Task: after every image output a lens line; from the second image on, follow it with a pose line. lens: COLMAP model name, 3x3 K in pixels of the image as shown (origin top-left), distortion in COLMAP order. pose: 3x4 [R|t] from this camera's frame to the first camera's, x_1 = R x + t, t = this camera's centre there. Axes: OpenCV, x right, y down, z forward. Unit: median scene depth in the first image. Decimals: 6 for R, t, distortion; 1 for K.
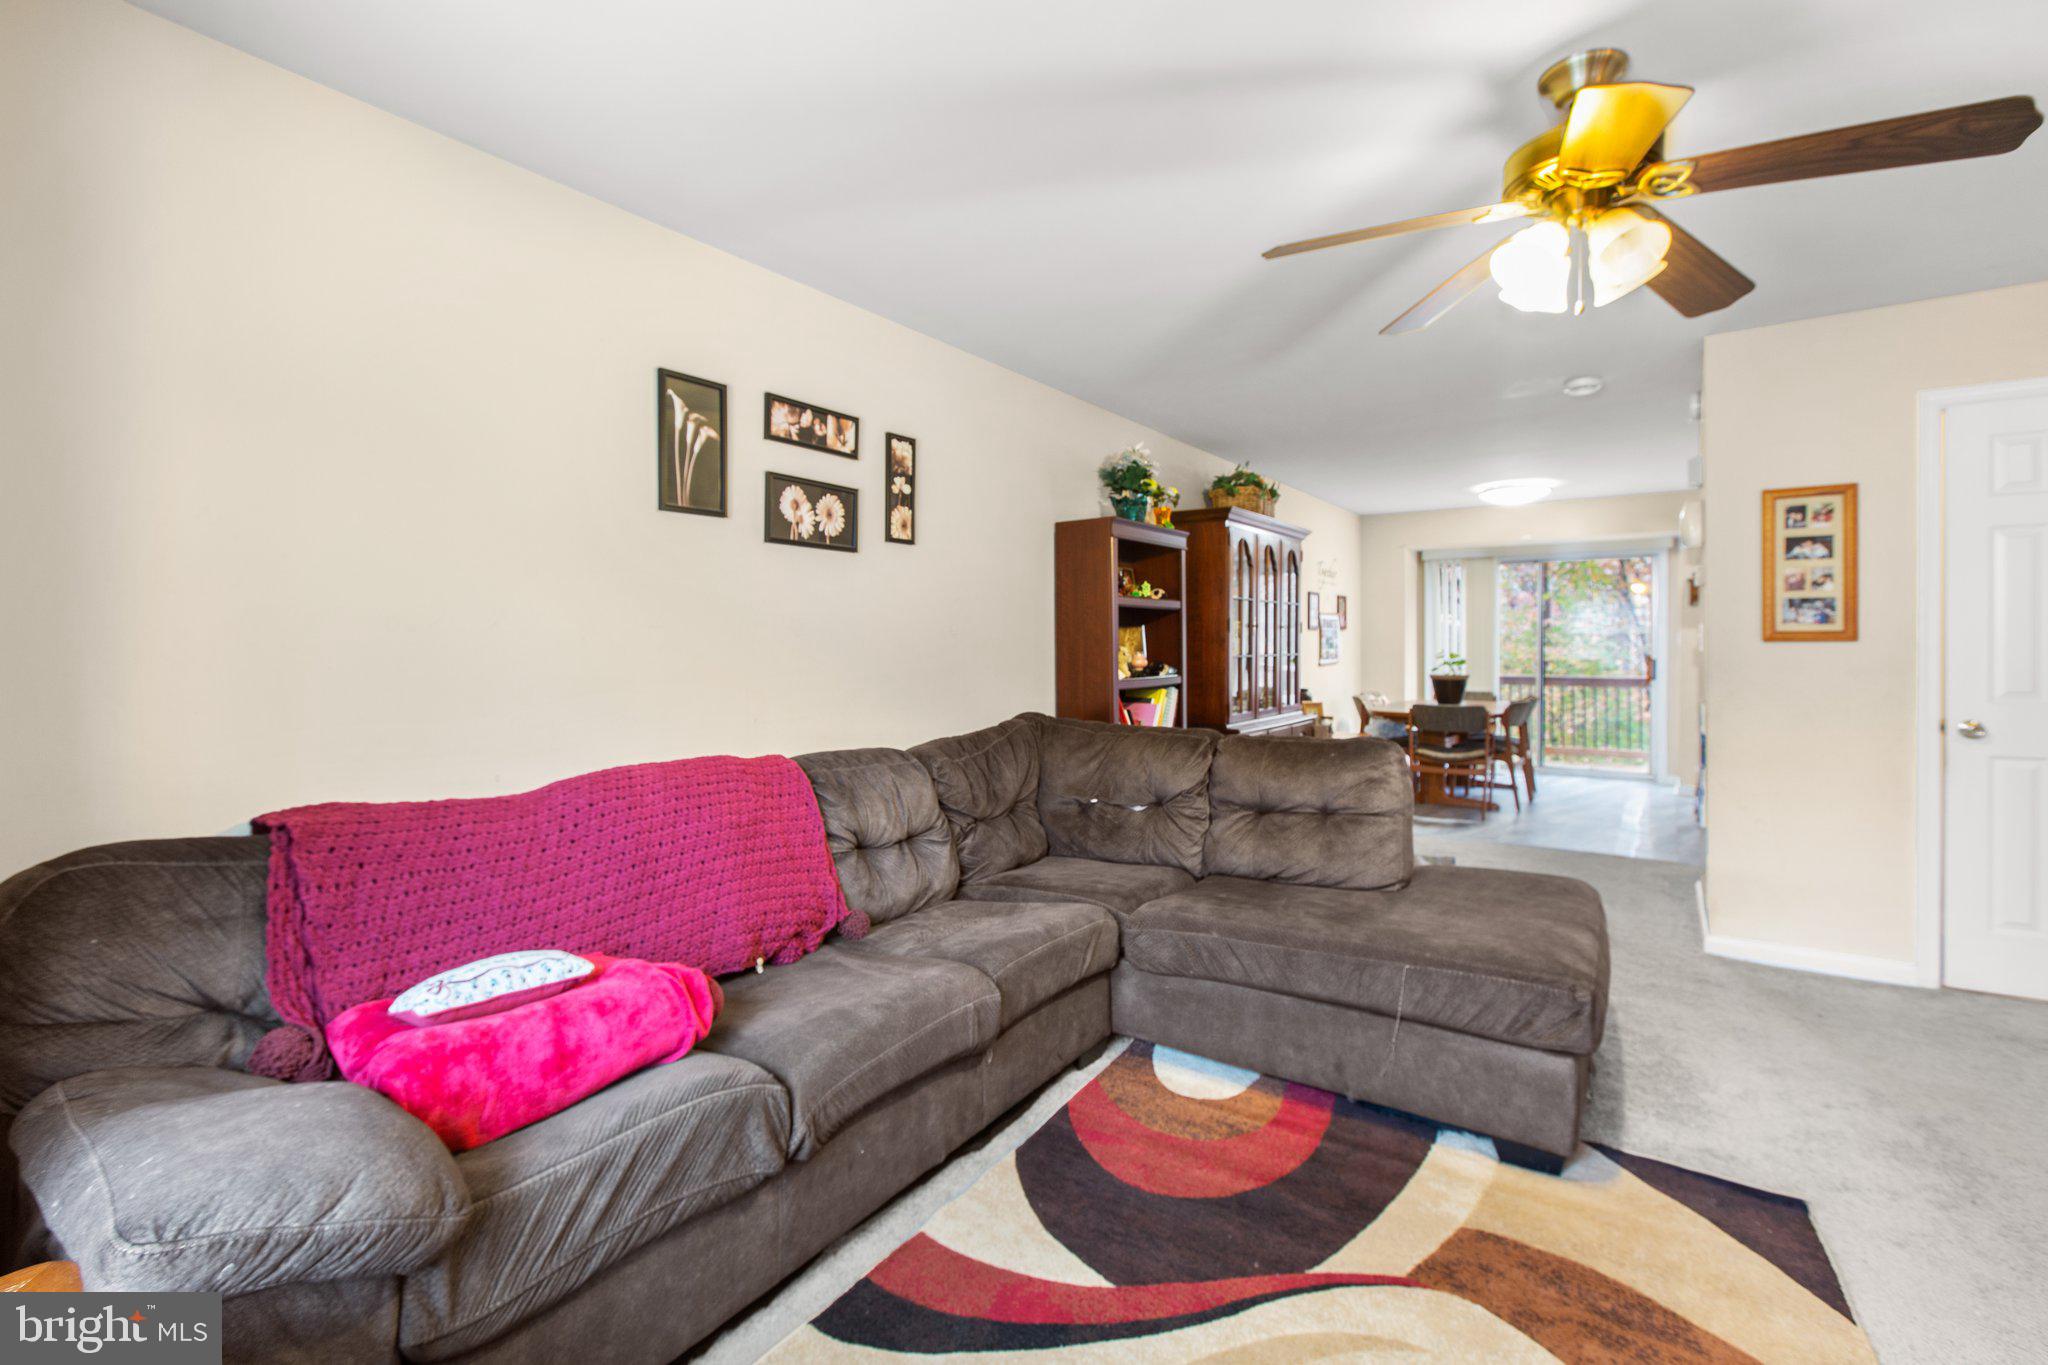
lens RADIAL K [[915.6, 0, 1025.0], [0, 915.6, 648.1], [0, 0, 1]] dist [-0.000038, -0.000503]
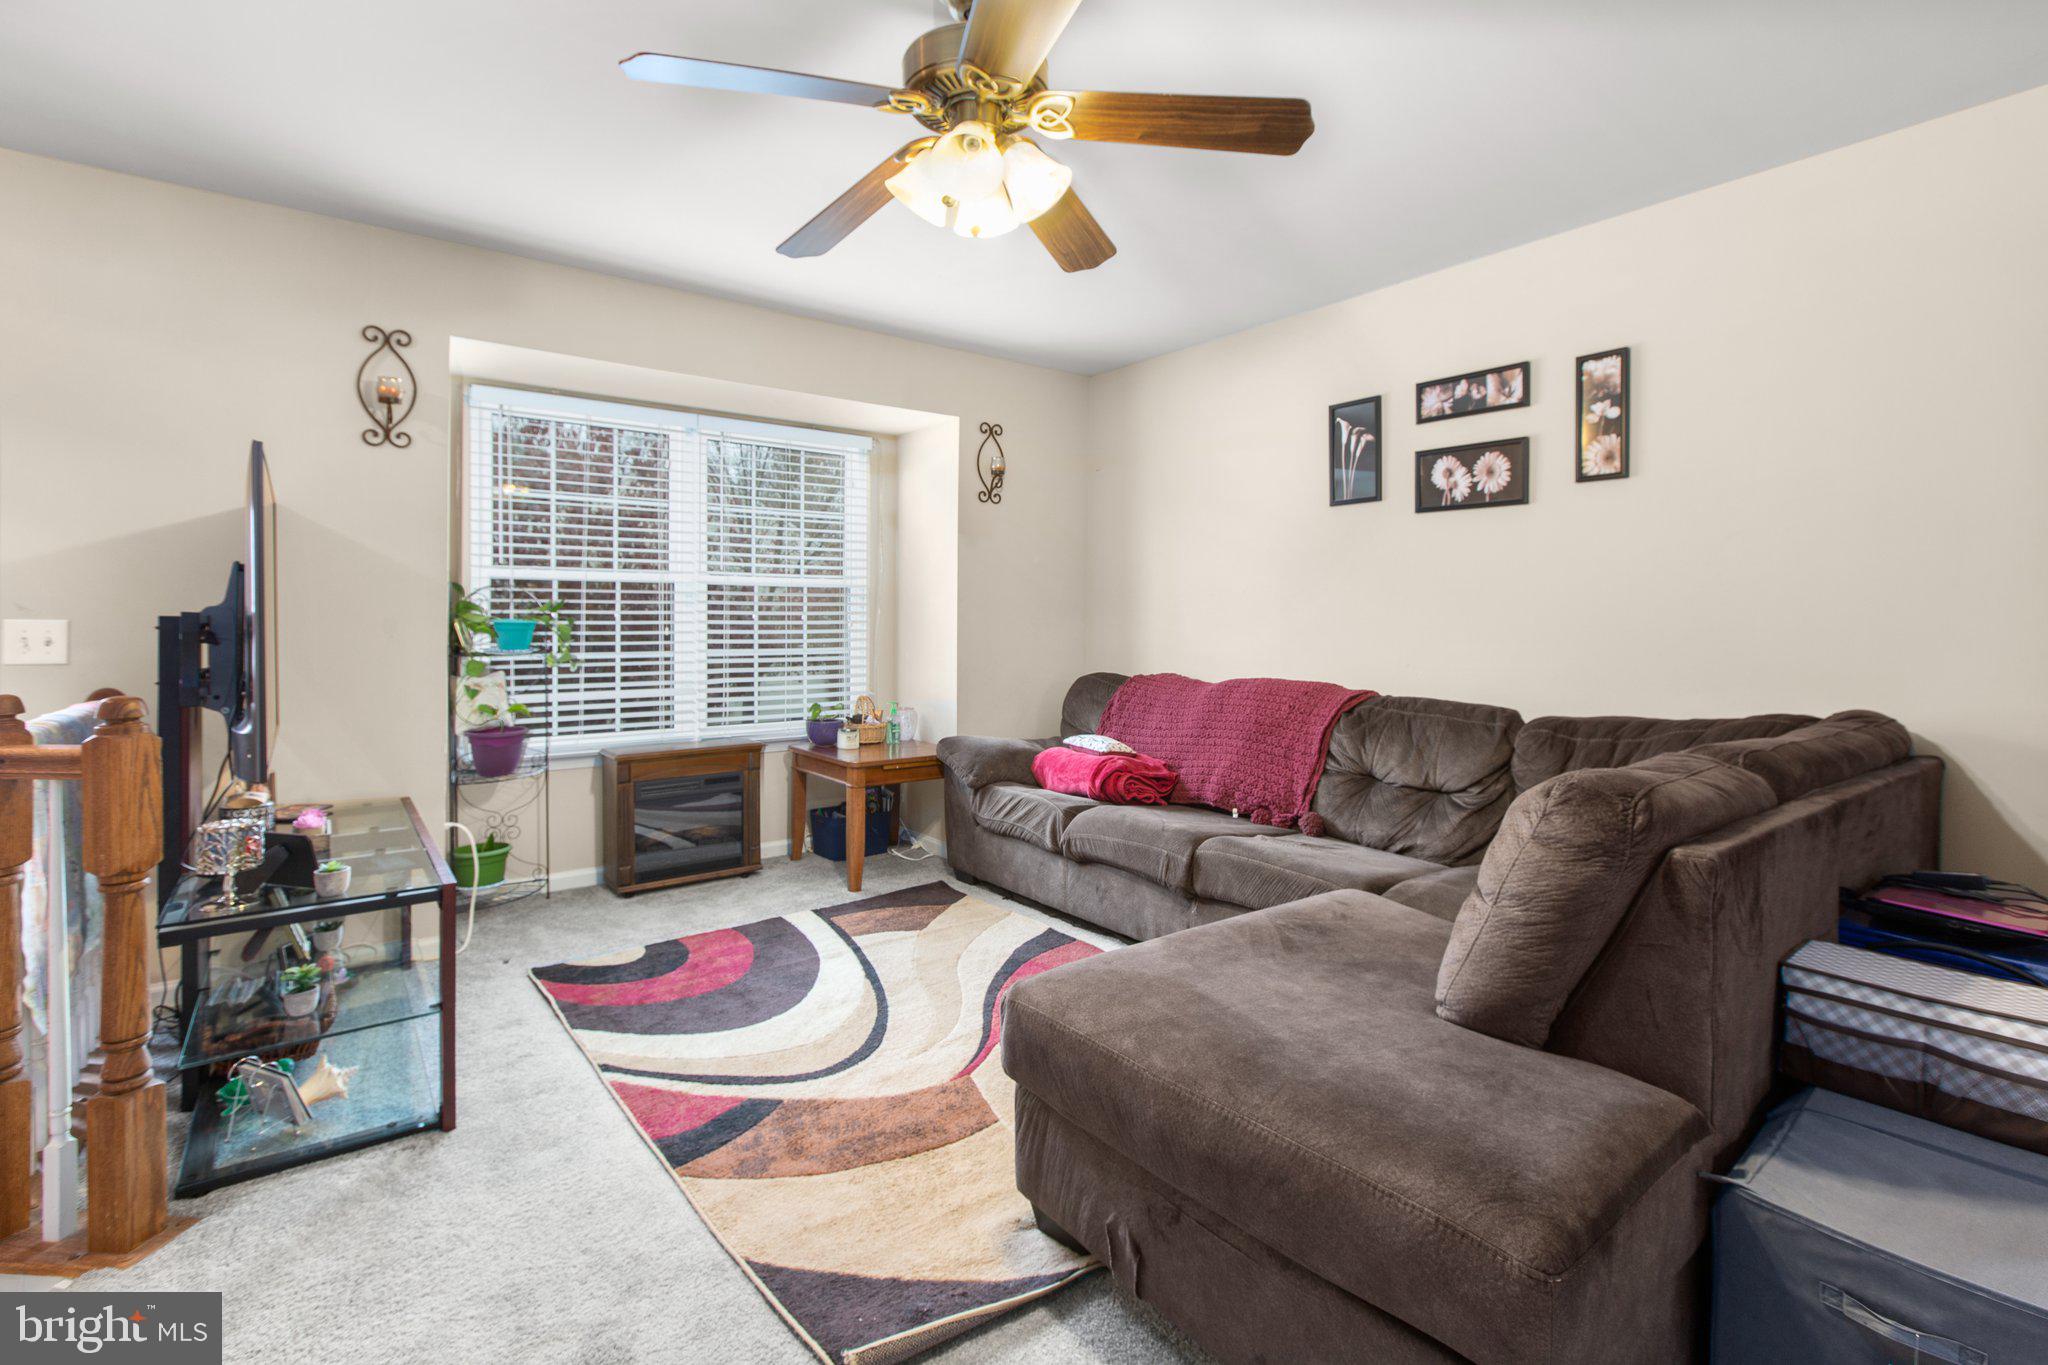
lens RADIAL K [[915.6, 0, 1017.7], [0, 915.6, 638.4], [0, 0, 1]] dist [-0.000038, -0.000503]
pose [[-0.301860, 0.019377, -0.953155, 0.887978], [-0.008718, 0.999696, 0.023084, 0.018624], [0.953312, 0.015277, -0.301599, 0.788170]]
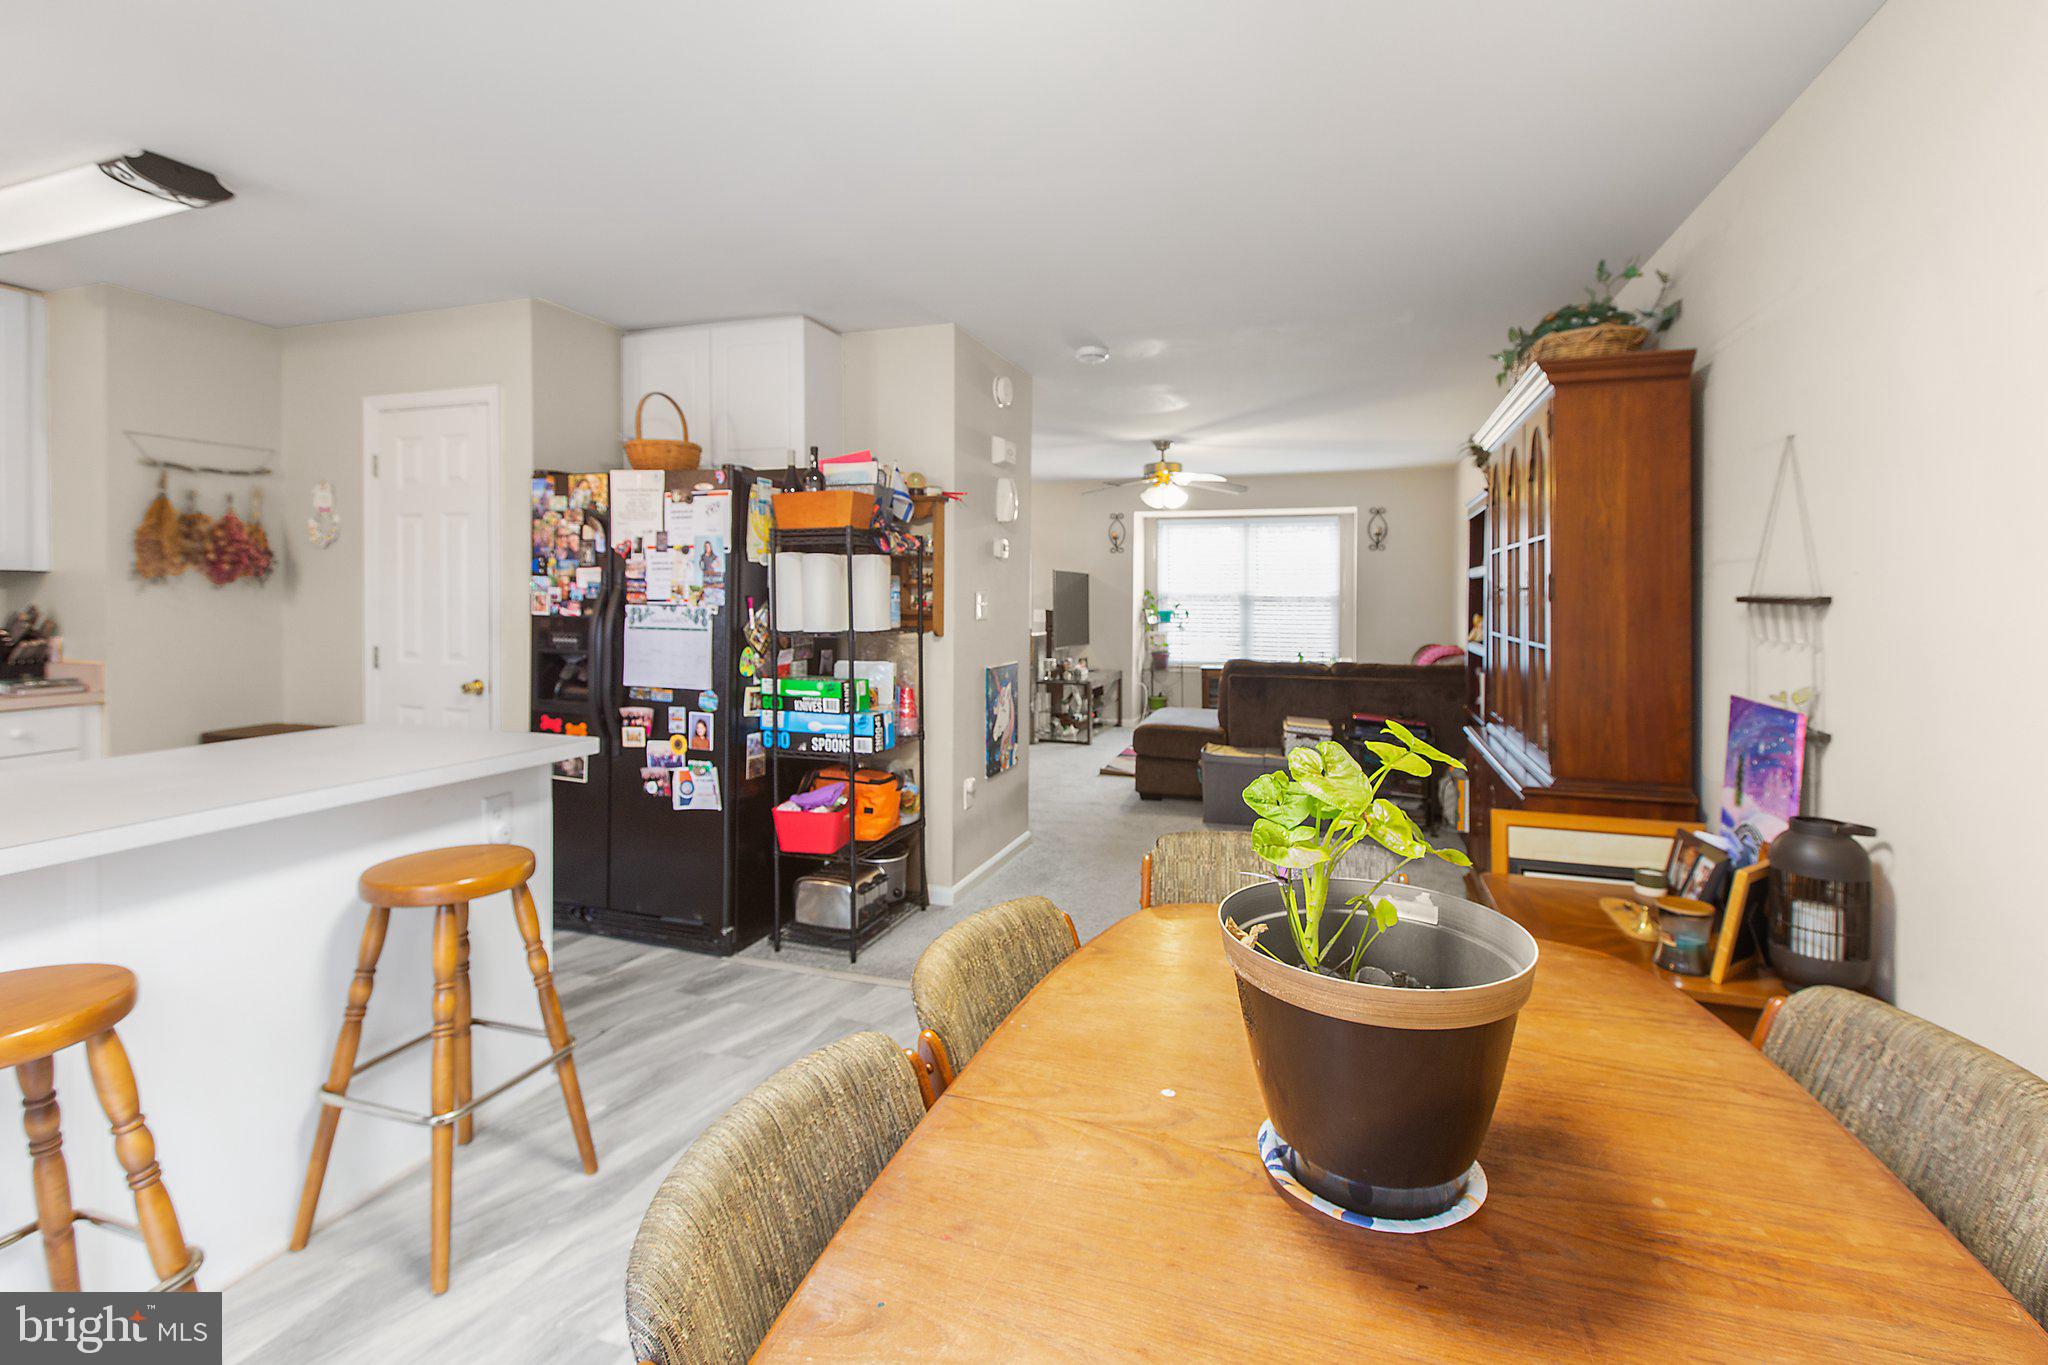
lens RADIAL K [[915.6, 0, 1024.2], [0, 915.6, 607.3], [0, 0, 1]] dist [-0.000038, -0.000503]
pose [[-0.961355, 0.000028, -0.275311, 1.237374], [-0.005825, 0.999774, 0.020443, -0.038115], [0.275249, 0.021256, -0.961138, 2.520069]]
